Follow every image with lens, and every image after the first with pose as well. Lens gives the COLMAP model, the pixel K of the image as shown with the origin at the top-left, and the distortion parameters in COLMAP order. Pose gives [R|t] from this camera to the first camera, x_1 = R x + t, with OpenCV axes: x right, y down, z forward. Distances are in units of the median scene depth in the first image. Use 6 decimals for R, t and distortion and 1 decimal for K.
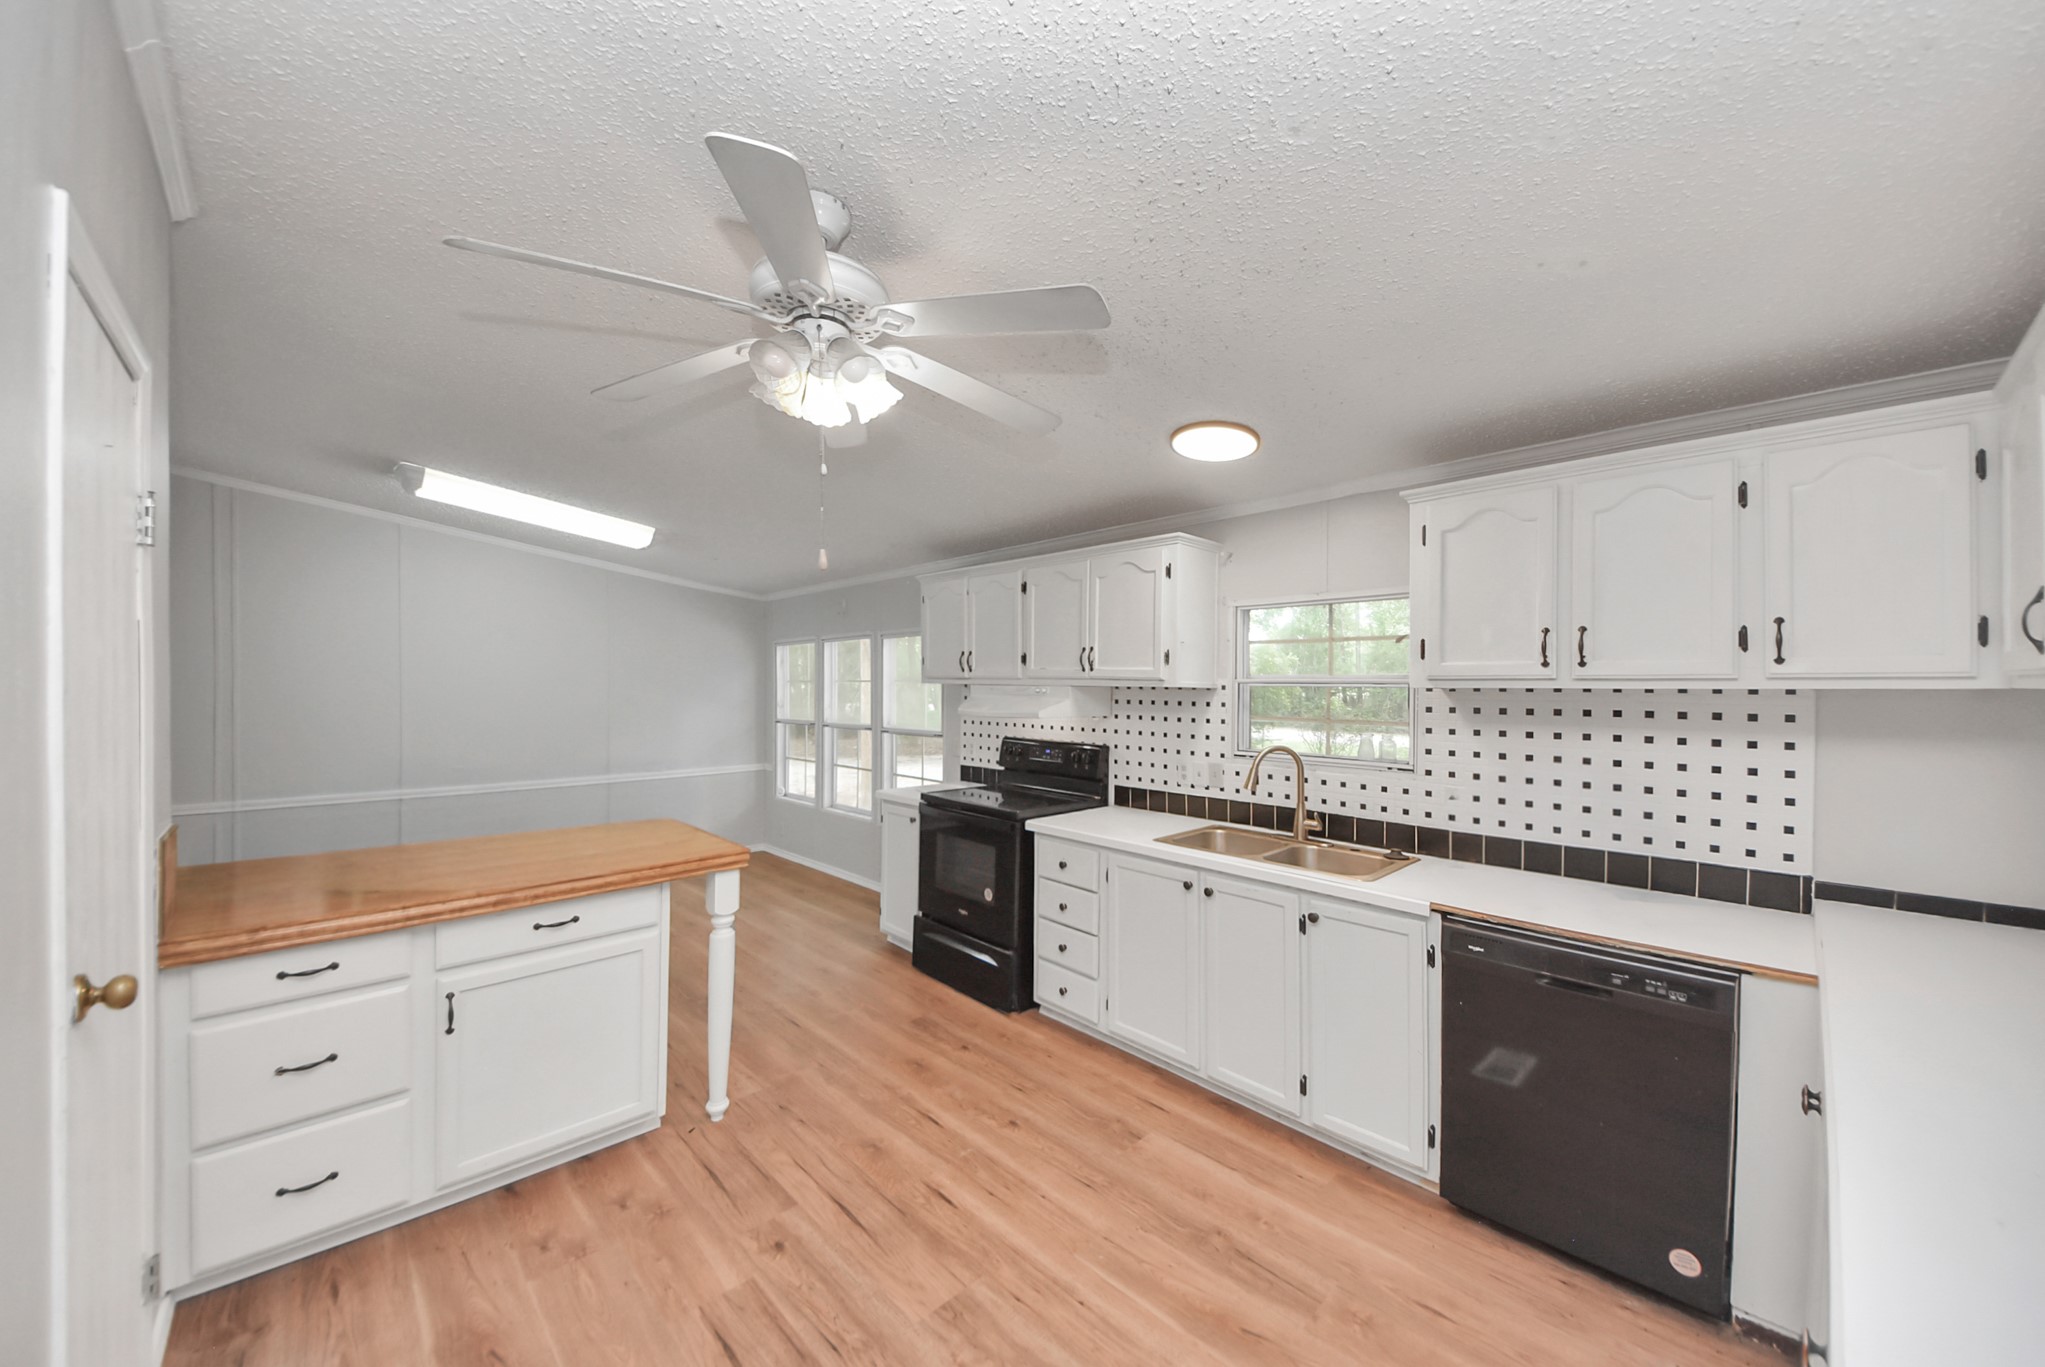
lens RADIAL K [[739.0, 0, 1041.3], [0, 739.0, 693.0], [0, 0, 1]] dist [0.061022, -0.029865]
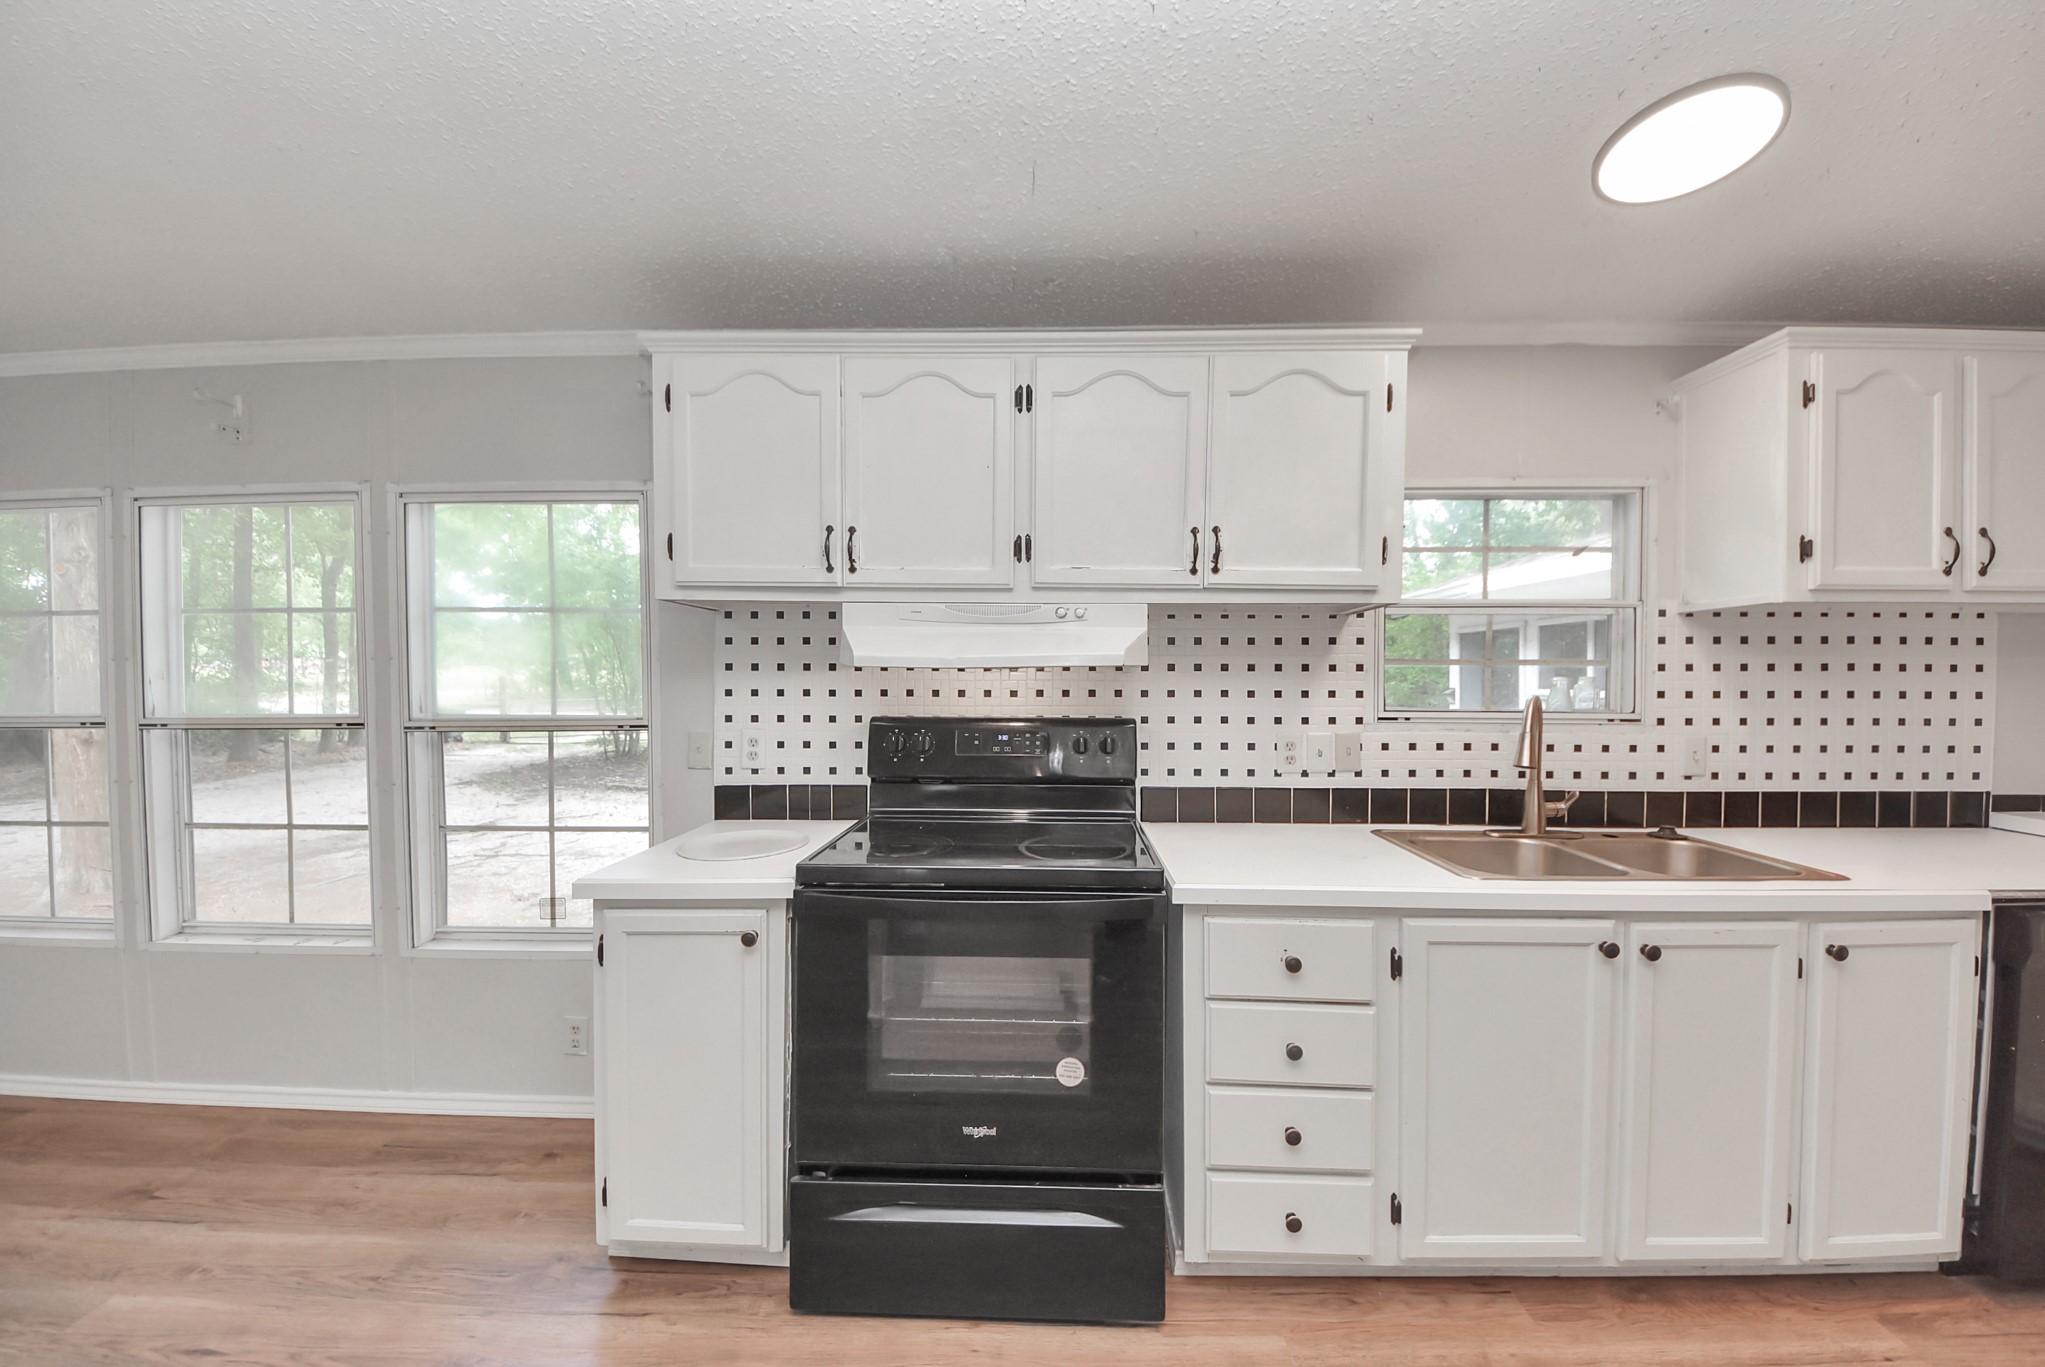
lens RADIAL K [[733.4, 0, 1034.9], [0, 733.4, 692.3], [0, 0, 1]] dist [0.047727, -0.029009]
pose [[0.720382, -0.025208, 0.693120, -0.419096], [0.011027, 0.999629, 0.024895, 0.042733], [-0.693490, -0.010291, 0.720393, 0.770348]]
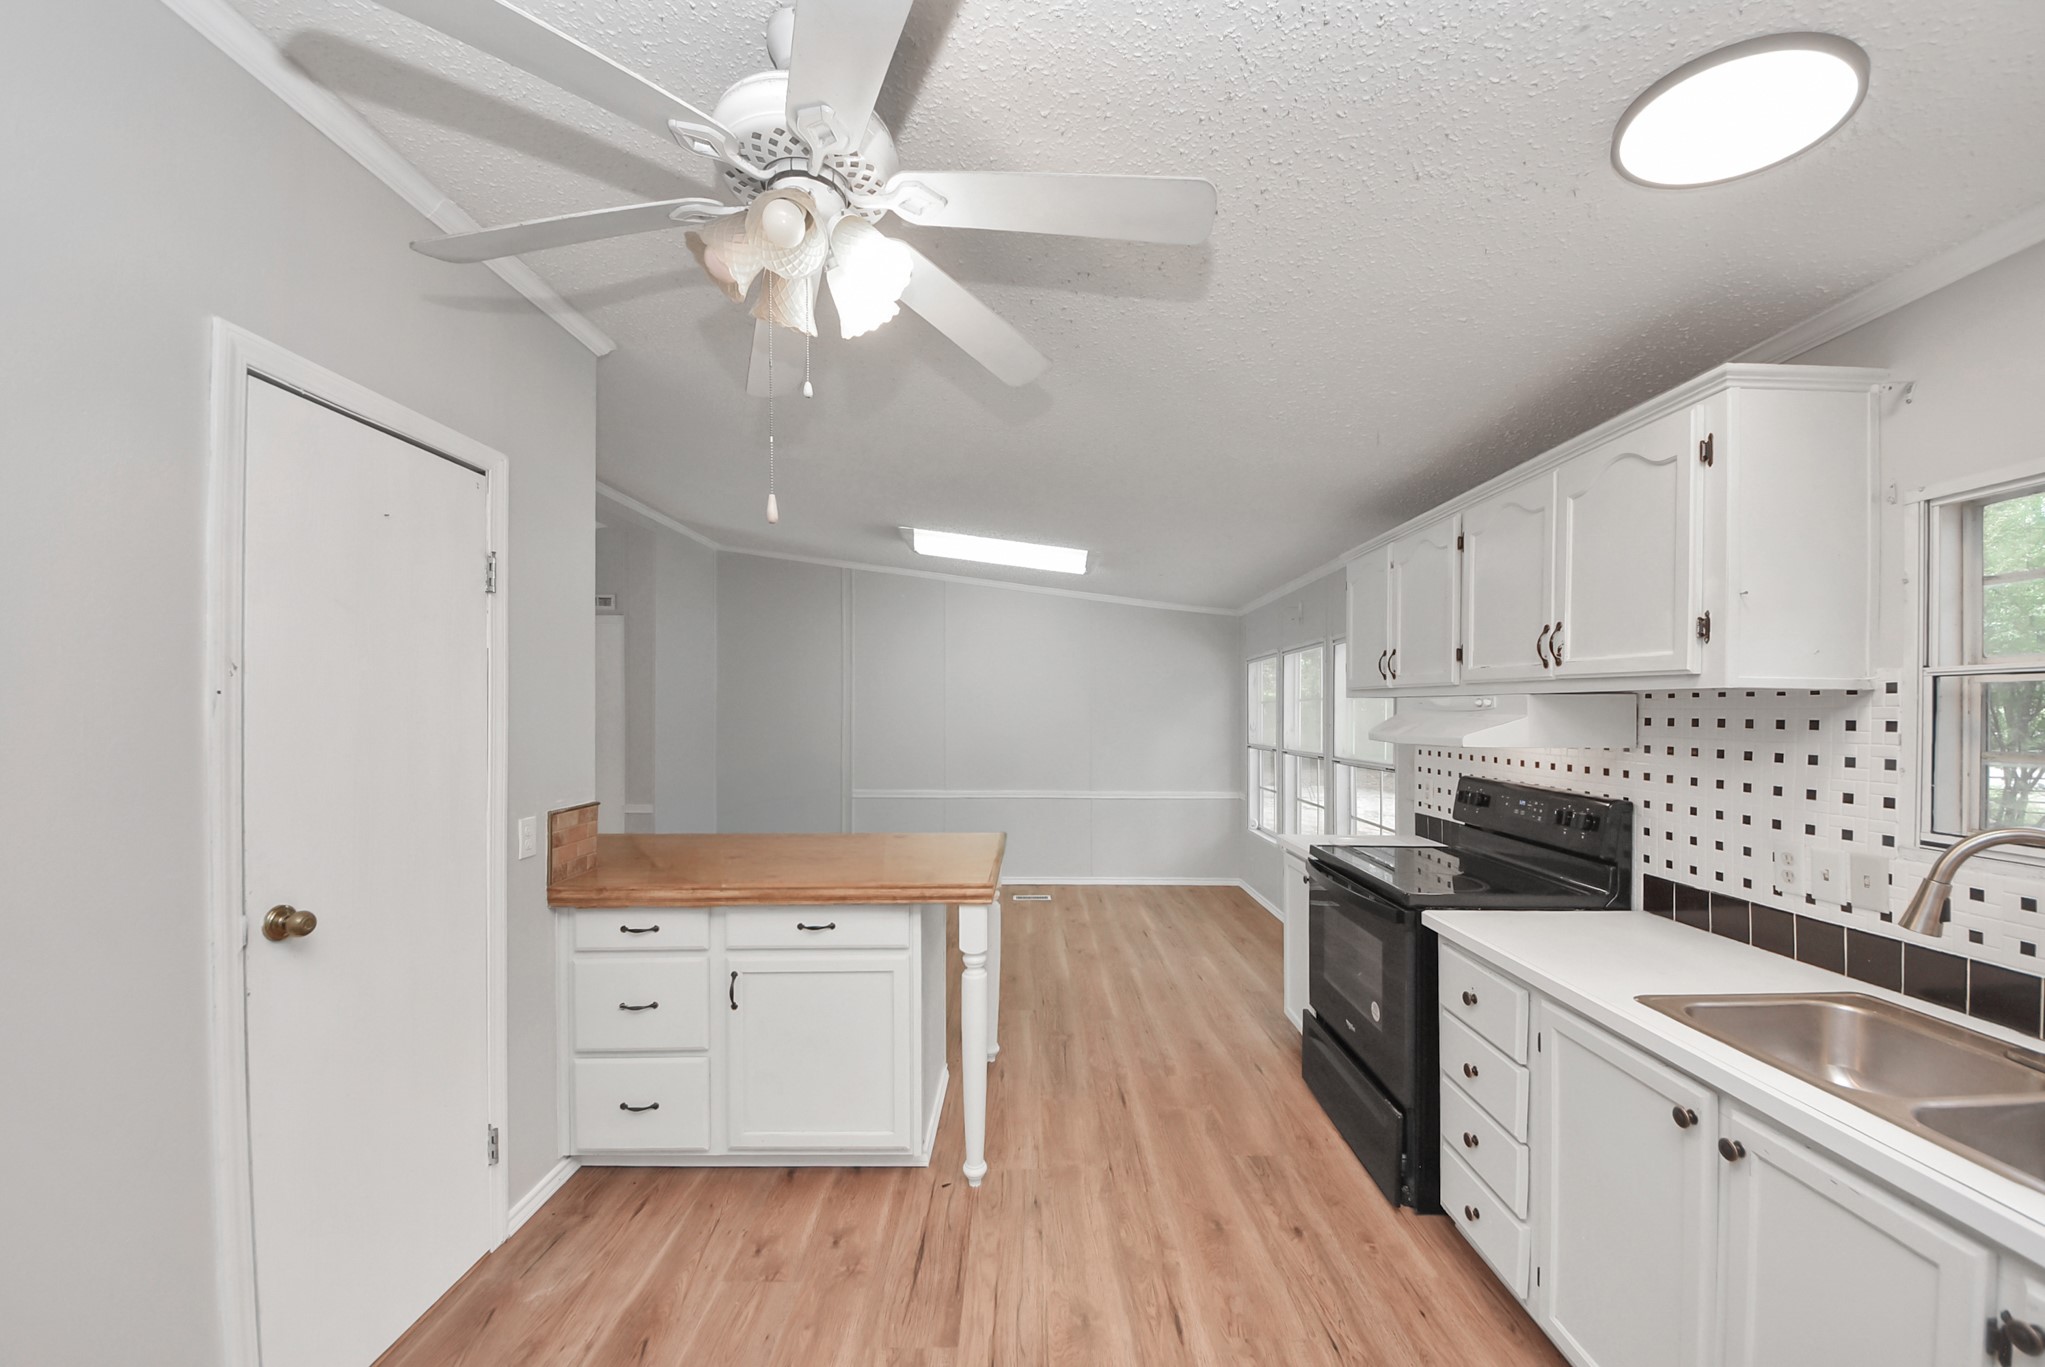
lens RADIAL K [[743.8, 0, 1042.1], [0, 743.8, 711.8], [0, 0, 1]] dist [0.041937, -0.031383]
pose [[0.718076, -0.004025, -0.695953, 0.200422], [-0.005378, 0.999921, -0.011333, 0.015093], [0.695944, 0.011881, 0.717998, 0.337308]]
